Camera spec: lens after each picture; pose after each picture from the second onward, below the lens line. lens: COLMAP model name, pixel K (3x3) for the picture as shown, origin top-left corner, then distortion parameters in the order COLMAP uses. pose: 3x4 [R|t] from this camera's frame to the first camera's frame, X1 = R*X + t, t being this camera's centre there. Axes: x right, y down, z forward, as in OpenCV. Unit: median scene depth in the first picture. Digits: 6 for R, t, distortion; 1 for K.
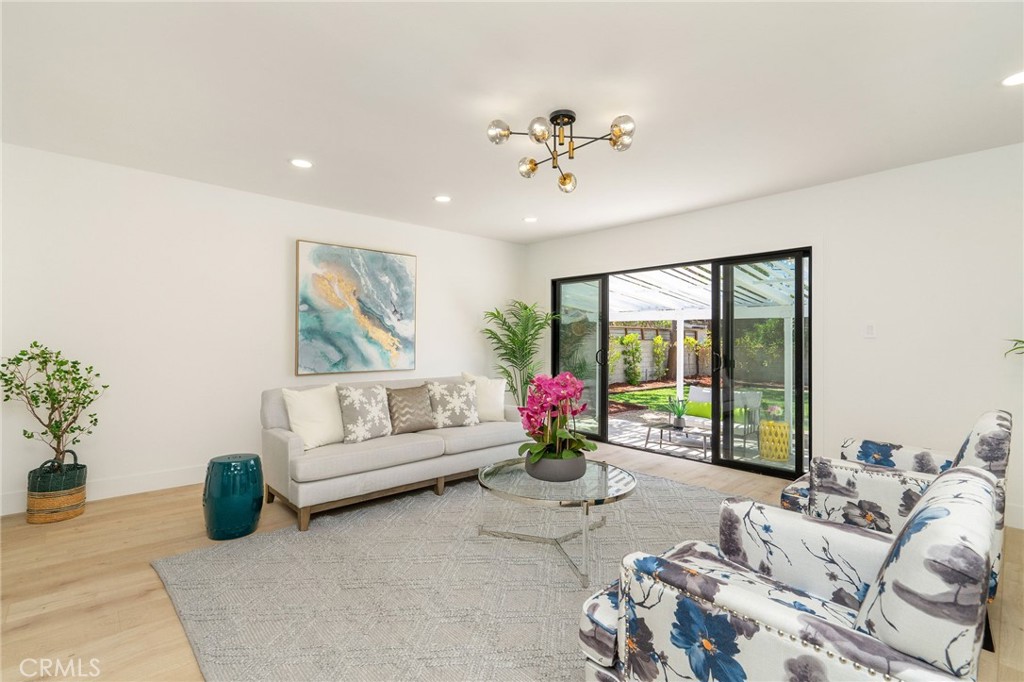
lens RADIAL K [[464.7, 0, 516.8], [0, 464.7, 335.6], [0, 0, 1]] dist [-0.007339, 0.002139]
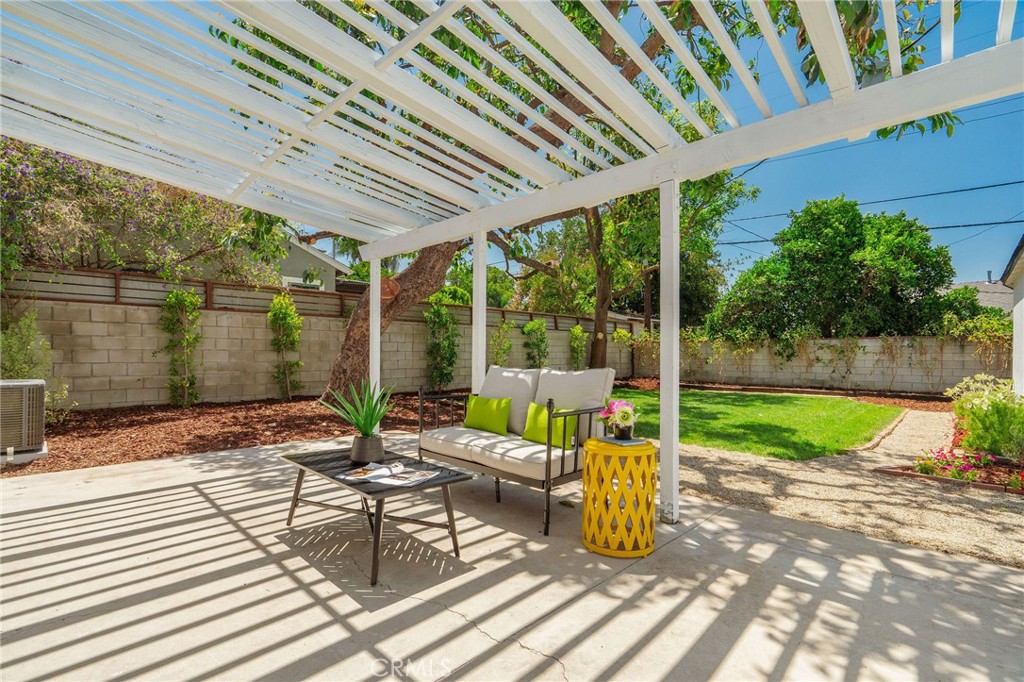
lens RADIAL K [[464.7, 0, 510.6], [0, 464.7, 349.1], [0, 0, 1]] dist [-0.007339, 0.002139]
pose [[0.998842, -0.003236, 0.047999, 0.789209], [0.003056, 0.999988, 0.003826, 0.190848], [-0.048011, -0.003675, 0.998840, 1.116473]]
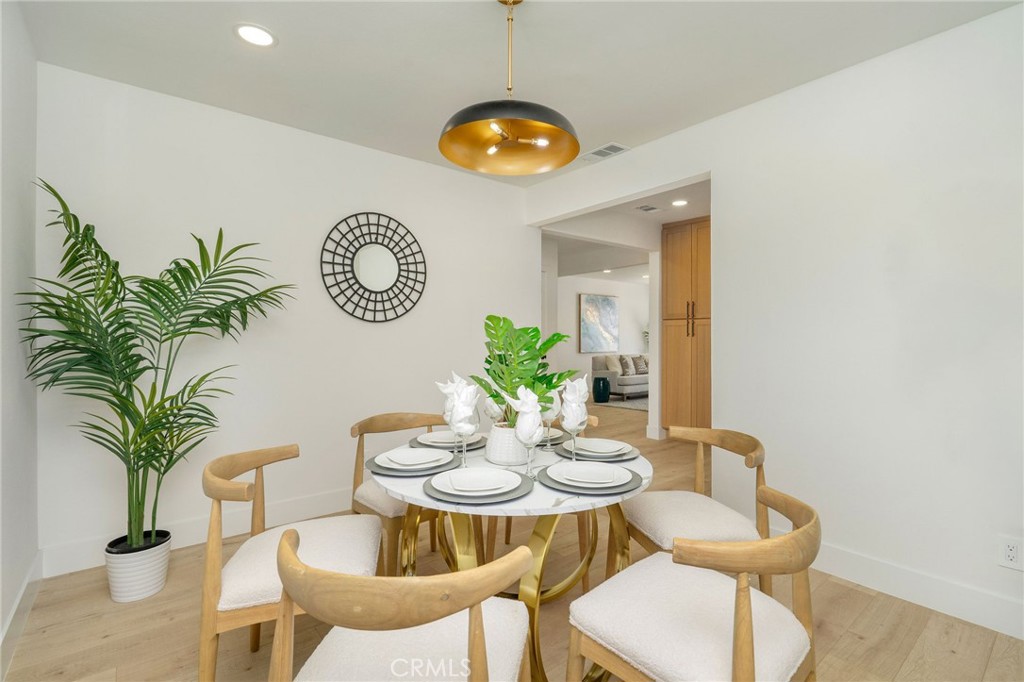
lens RADIAL K [[464.7, 0, 514.4], [0, 464.7, 333.5], [0, 0, 1]] dist [-0.007339, 0.002139]
pose [[0.996441, -0.001088, -0.084284, -0.649762], [0.001107, 0.999999, 0.000183, -0.011703], [0.084284, -0.000276, 0.996442, -1.406540]]
